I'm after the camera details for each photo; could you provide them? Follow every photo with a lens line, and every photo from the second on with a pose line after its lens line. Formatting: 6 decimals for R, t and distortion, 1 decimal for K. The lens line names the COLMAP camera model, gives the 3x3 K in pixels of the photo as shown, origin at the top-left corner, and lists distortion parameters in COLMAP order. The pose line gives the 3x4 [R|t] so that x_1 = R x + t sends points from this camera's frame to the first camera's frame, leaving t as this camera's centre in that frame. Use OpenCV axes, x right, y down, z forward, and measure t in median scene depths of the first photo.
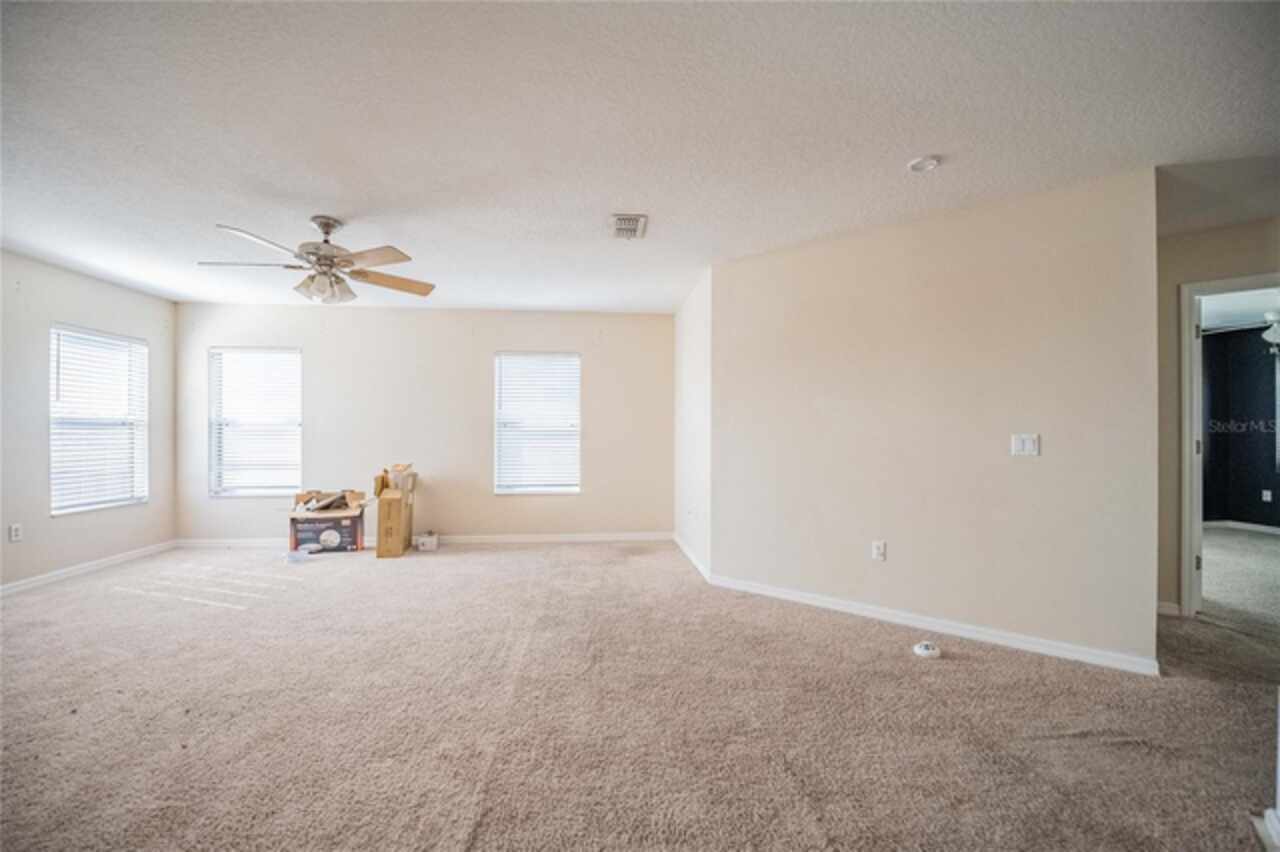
lens RADIAL K [[513.8, 0, 647.5], [0, 513.8, 430.6], [0, 0, 1]] dist [-0.008790, -0.000641]
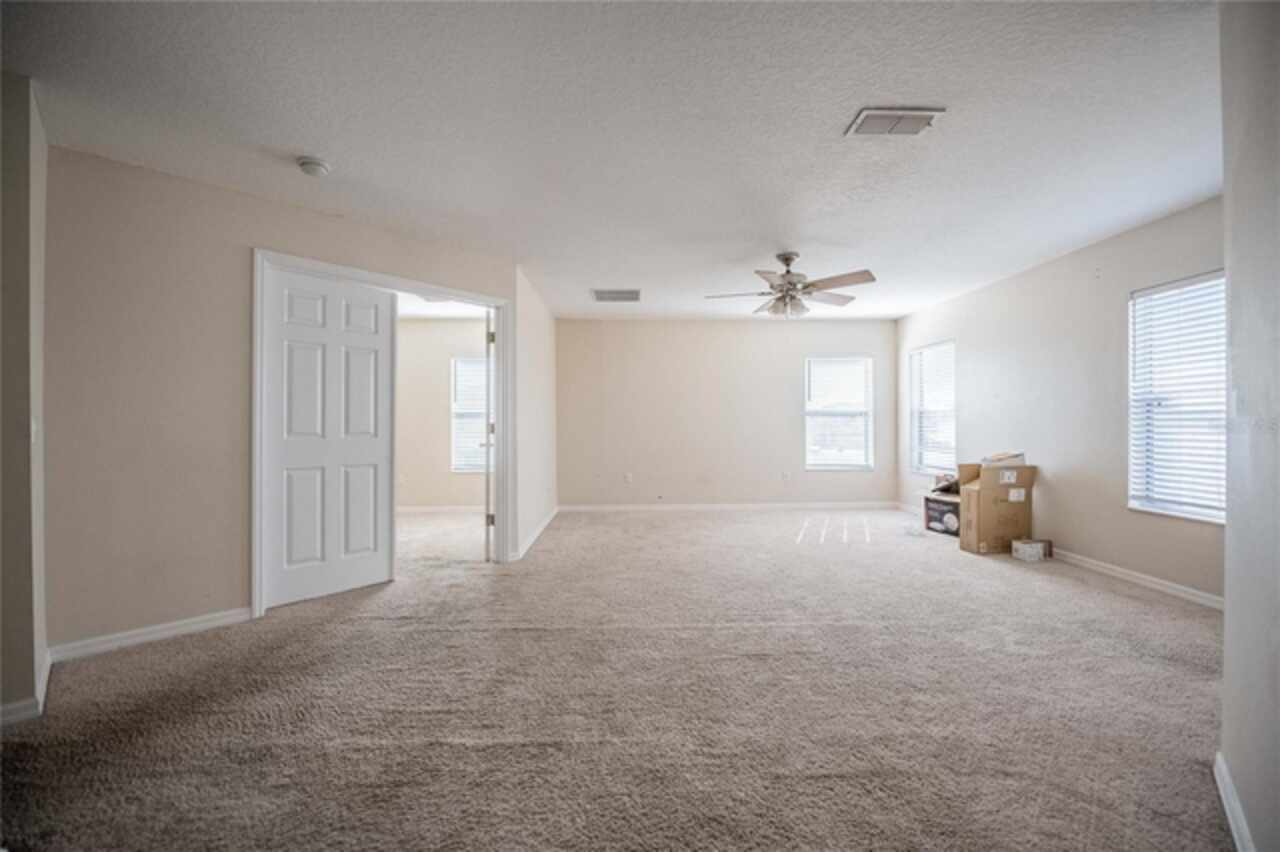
lens RADIAL K [[513.8, 0, 643.0], [0, 513.8, 423.7], [0, 0, 1]] dist [-0.008790, -0.000641]
pose [[-0.068648, -0.000881, -0.997641, 0.452352], [0.005272, 0.999985, -0.001246, 0.012483], [0.997627, -0.005345, -0.068643, 0.463289]]
